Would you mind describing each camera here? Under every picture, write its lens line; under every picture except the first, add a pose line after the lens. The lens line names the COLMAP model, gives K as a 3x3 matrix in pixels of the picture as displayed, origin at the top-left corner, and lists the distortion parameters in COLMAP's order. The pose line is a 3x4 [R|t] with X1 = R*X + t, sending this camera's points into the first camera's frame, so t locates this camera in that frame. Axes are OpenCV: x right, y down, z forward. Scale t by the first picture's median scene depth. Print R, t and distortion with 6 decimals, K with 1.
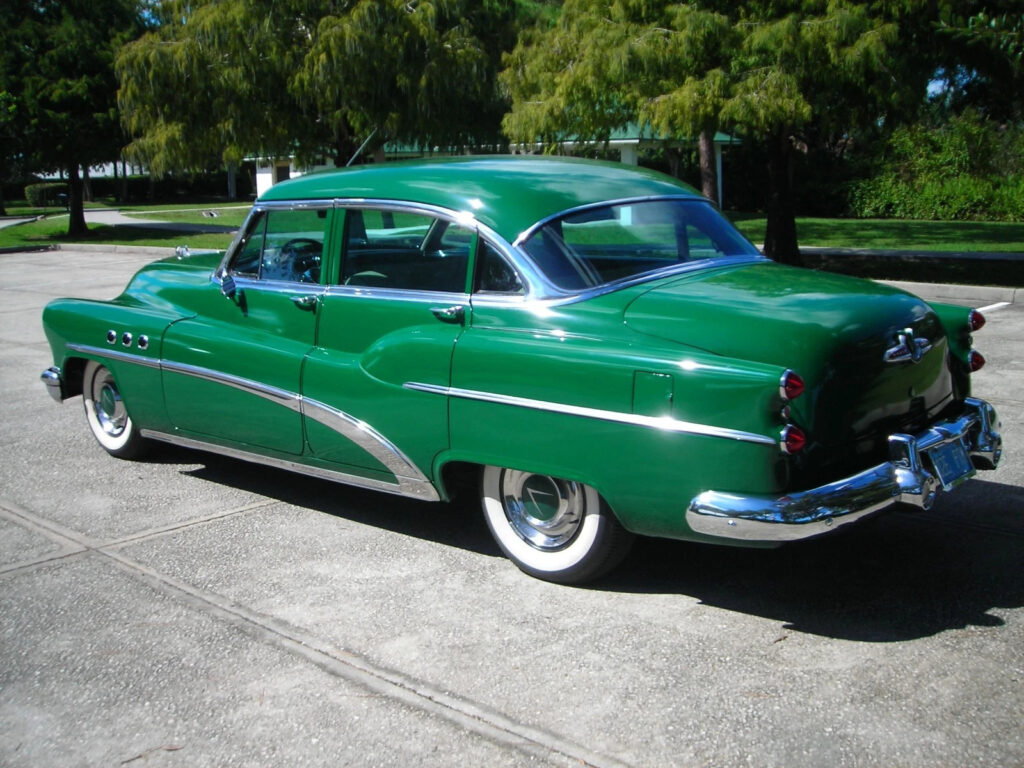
lens RADIAL K [[1183.1, 0, 509.3], [0, 1183.1, 368.2], [0, 0, 1]] dist [-0.223966, 0.231486]
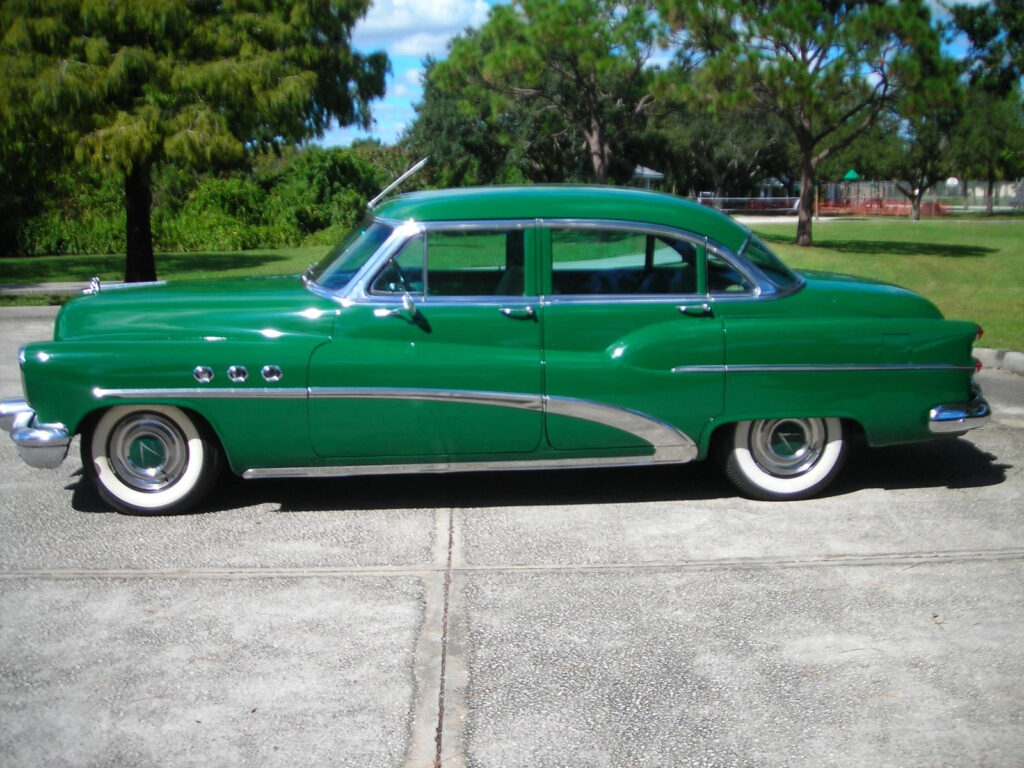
lens RADIAL K [[1183.1, 0, 509.3], [0, 1183.1, 368.2], [0, 0, 1]] dist [-0.223966, 0.231486]
pose [[0.705498, -0.087998, 0.703228, -1.047354], [0.110454, 0.993789, 0.013548, -0.022729], [-0.700052, 0.068116, 0.710836, 0.241570]]
